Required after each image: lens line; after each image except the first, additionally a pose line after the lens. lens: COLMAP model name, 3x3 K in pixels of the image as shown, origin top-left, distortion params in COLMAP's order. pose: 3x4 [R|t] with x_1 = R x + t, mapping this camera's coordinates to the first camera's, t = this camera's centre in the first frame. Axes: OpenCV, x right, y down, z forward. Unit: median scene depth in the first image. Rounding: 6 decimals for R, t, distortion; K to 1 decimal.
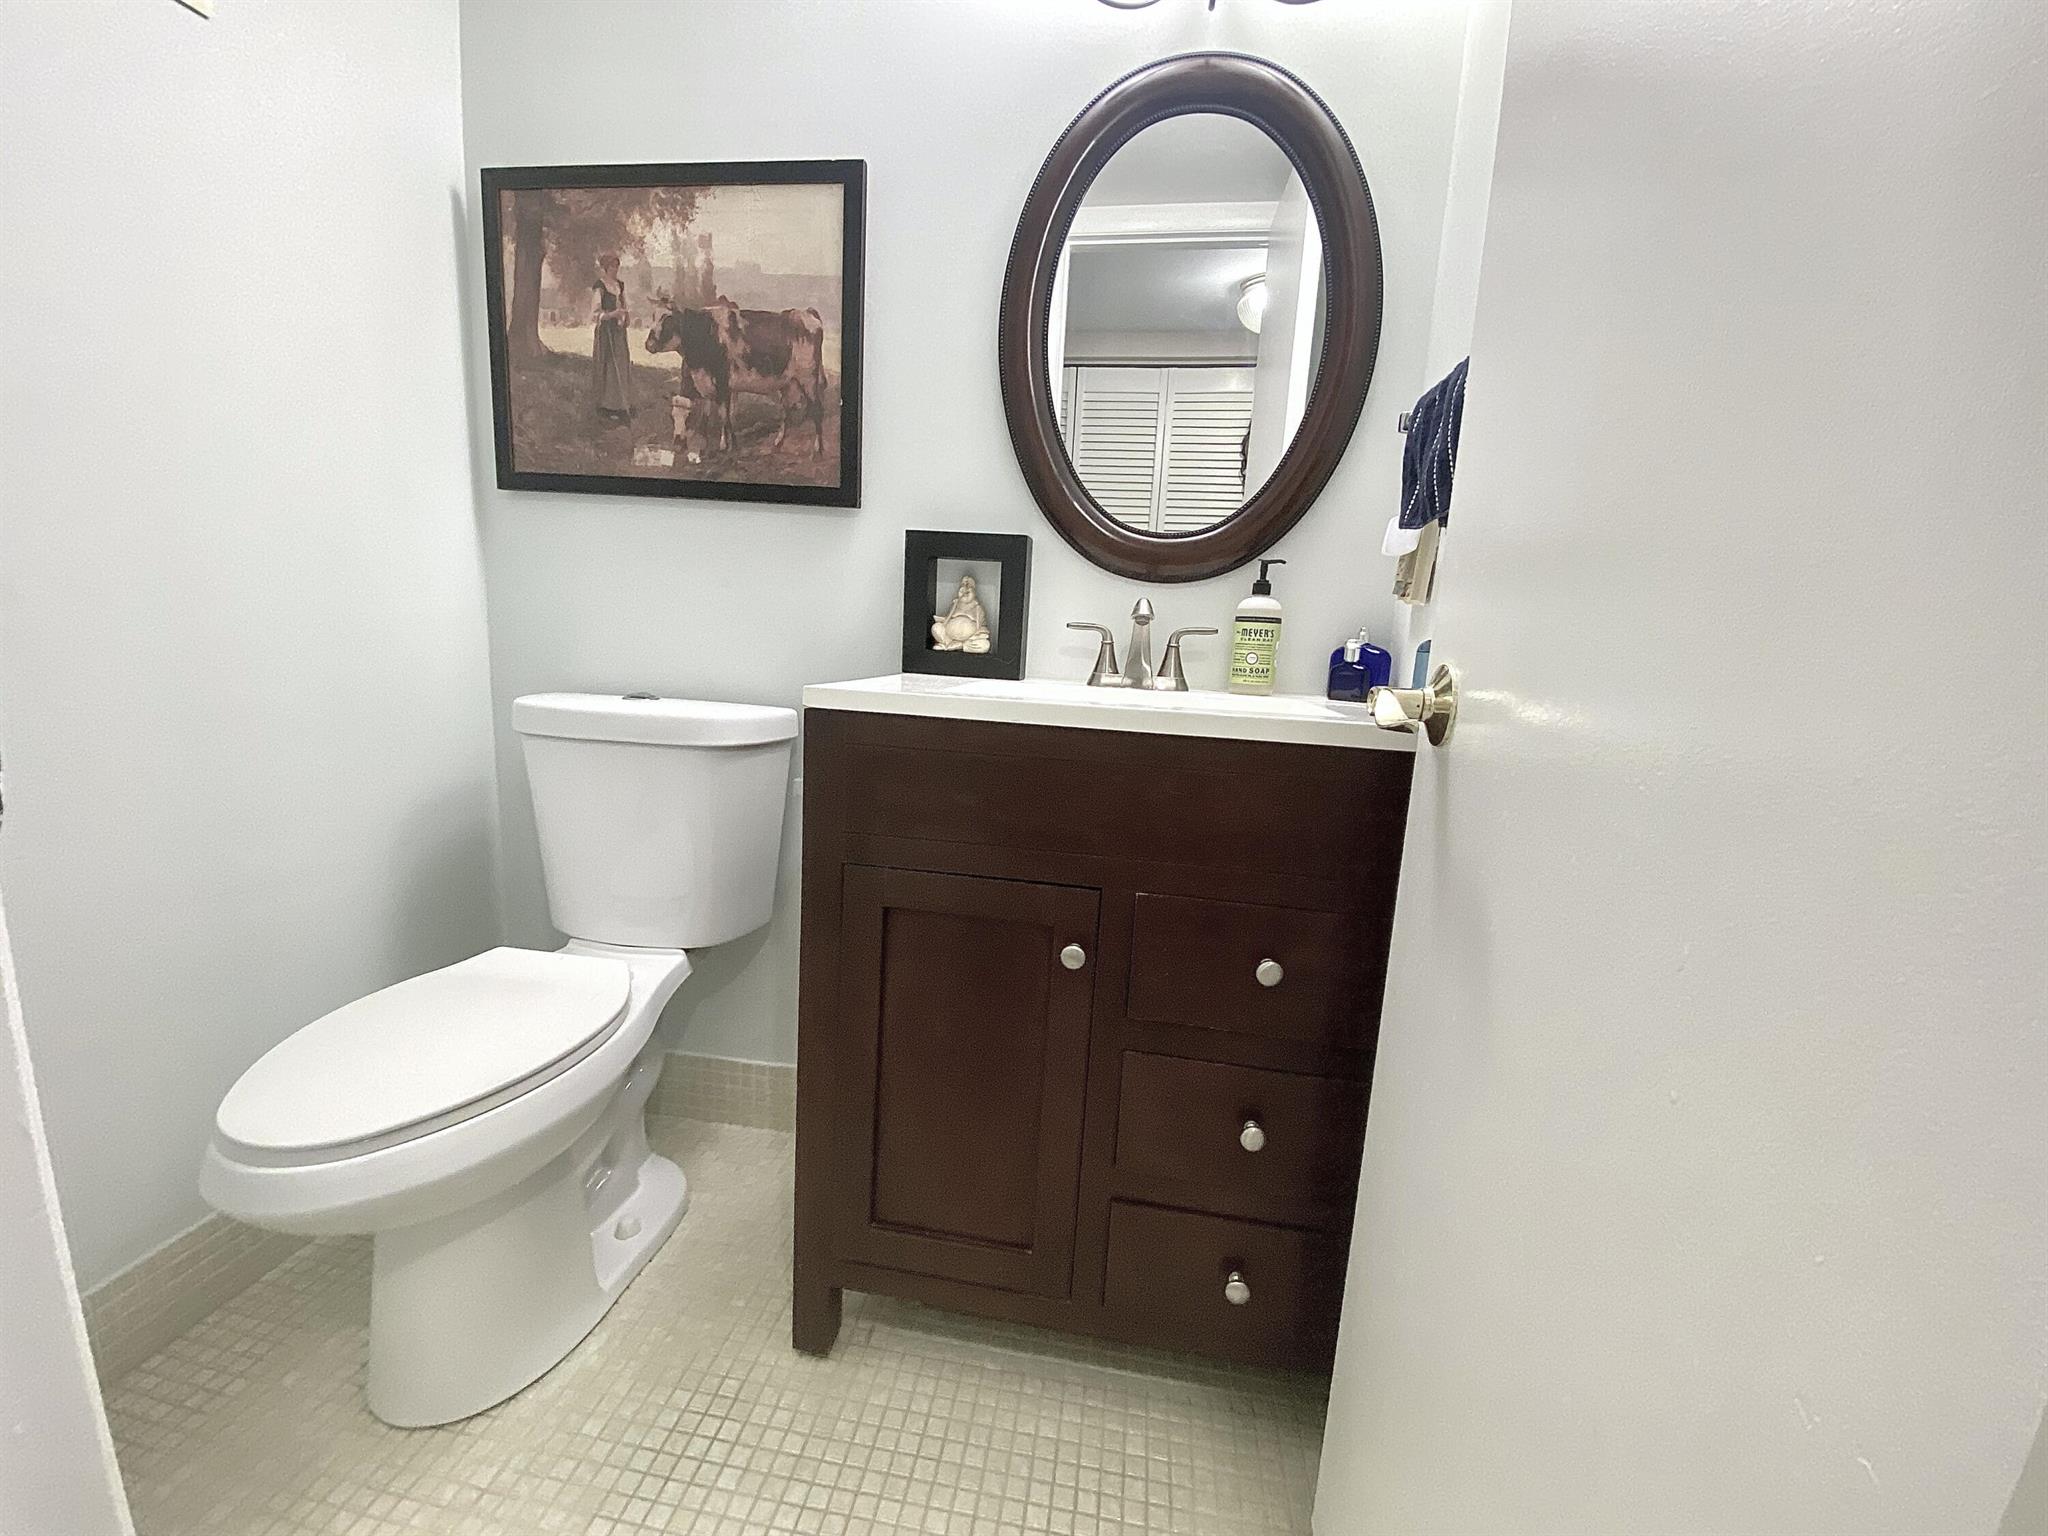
lens RADIAL K [[831.8, 0, 1024.3], [0, 831.8, 773.7], [0, 0, 1]] dist [0.028575, -0.029627]
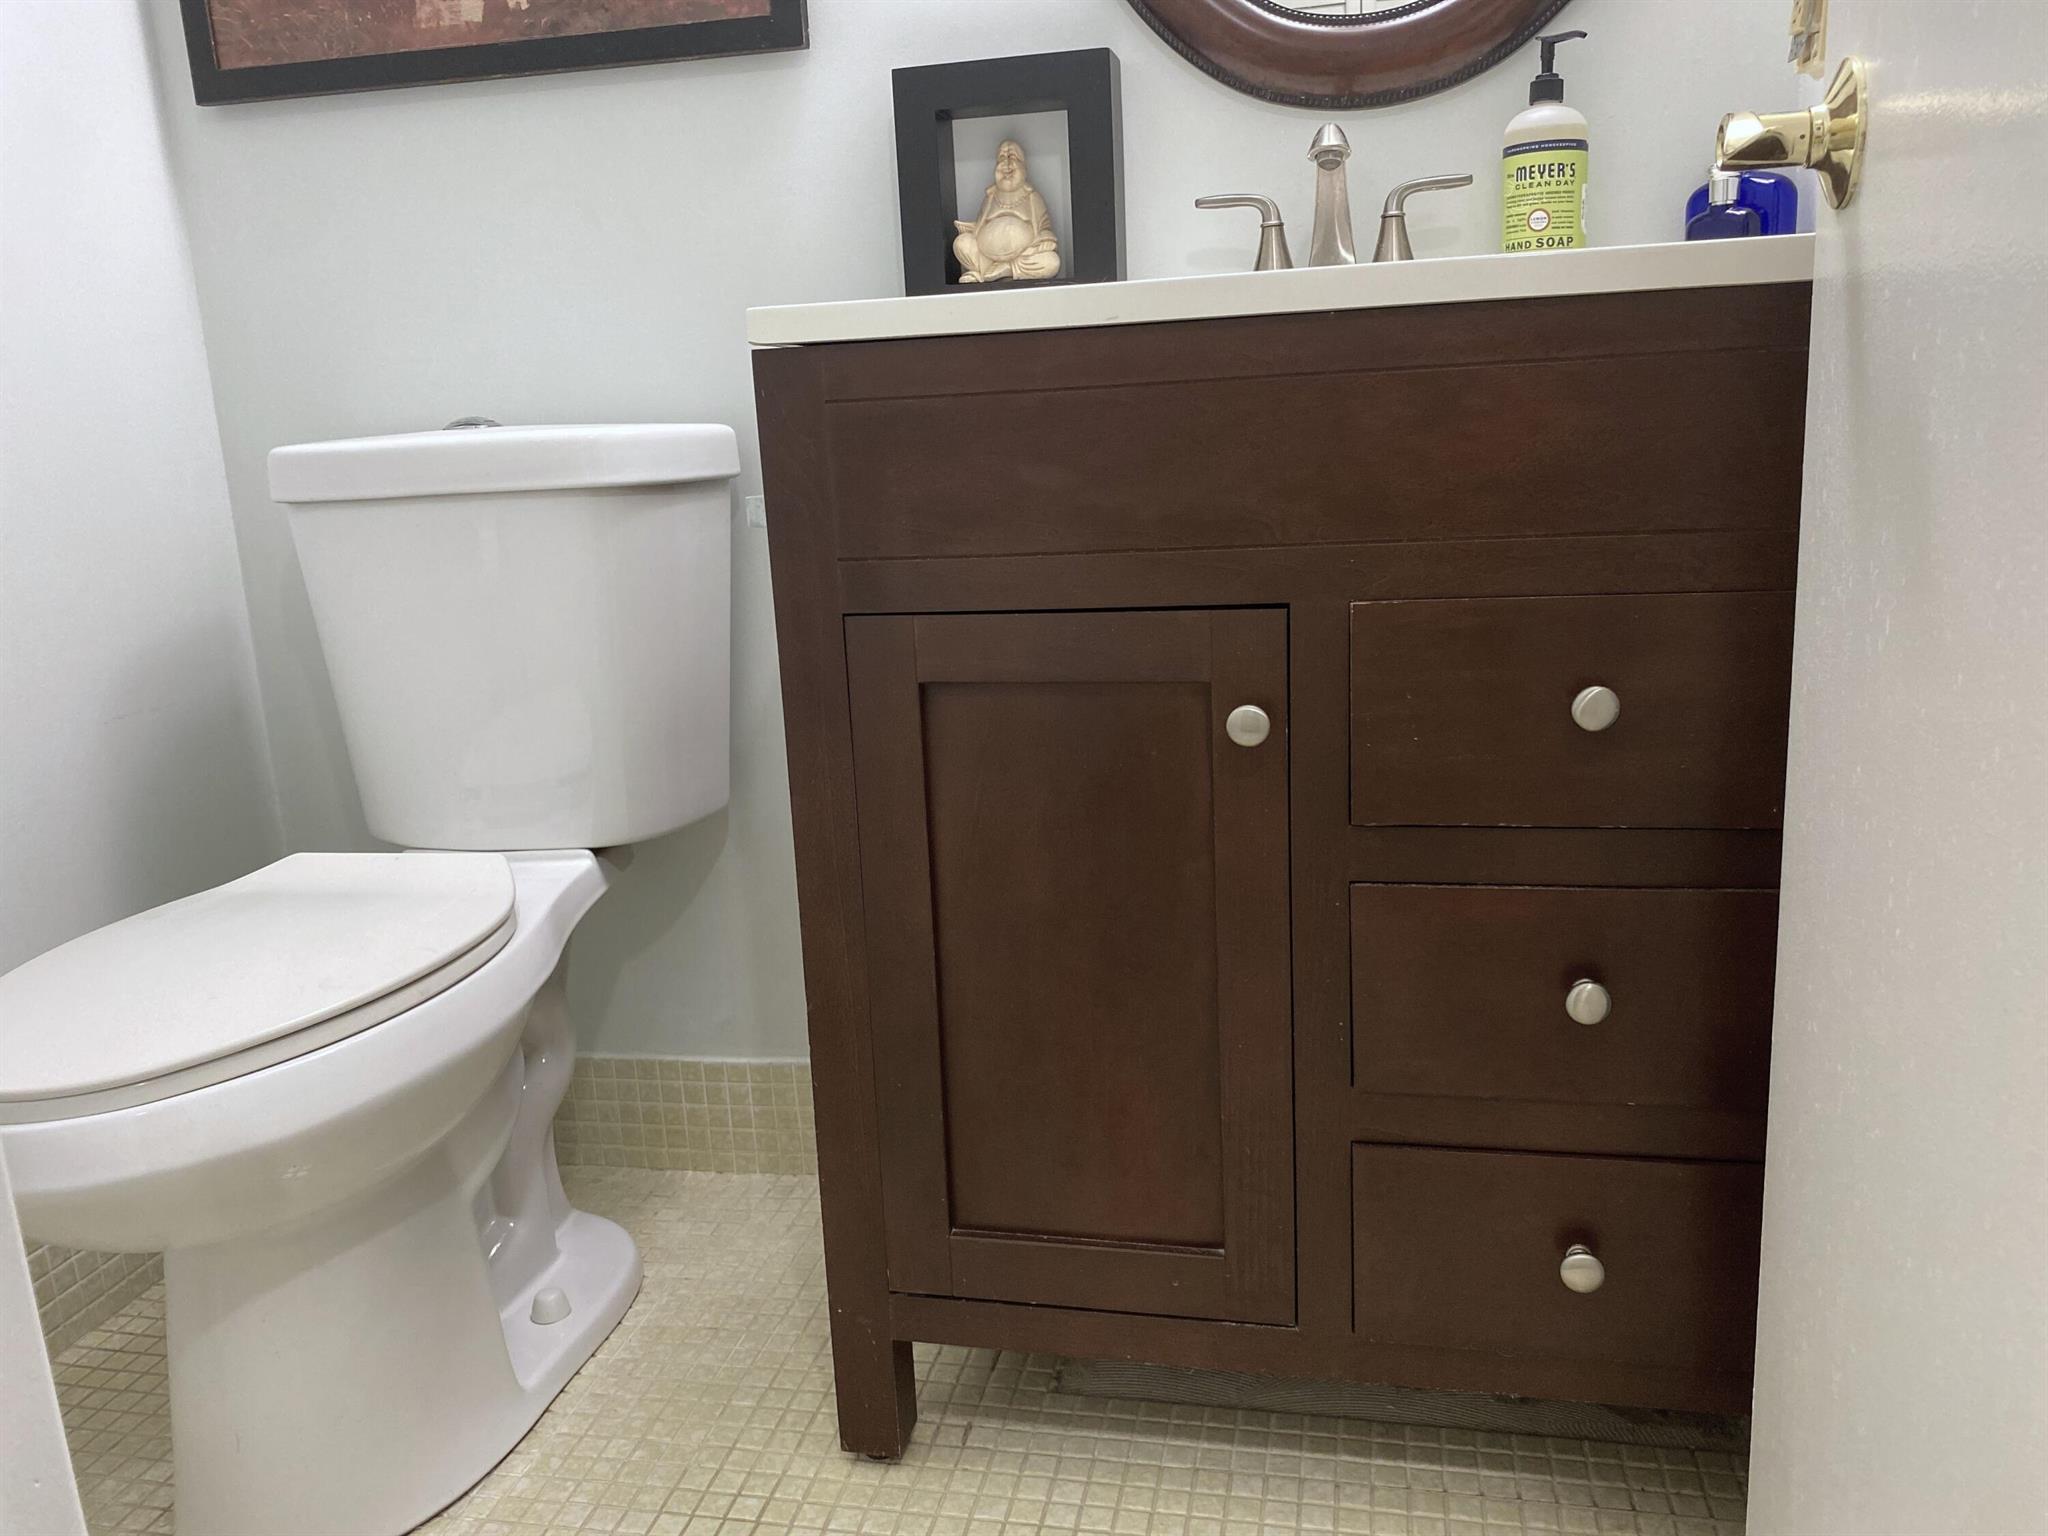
lens RADIAL K [[1597.1, 0, 1018.8], [0, 1597.1, 761.9], [0, 0, 1]] dist [-0.007292, -0.002002]
pose [[0.991772, -0.089529, -0.091507, -0.001269], [0.093977, 0.994534, 0.045511, 0.134790], [0.086932, -0.053736, 0.994764, -0.088328]]
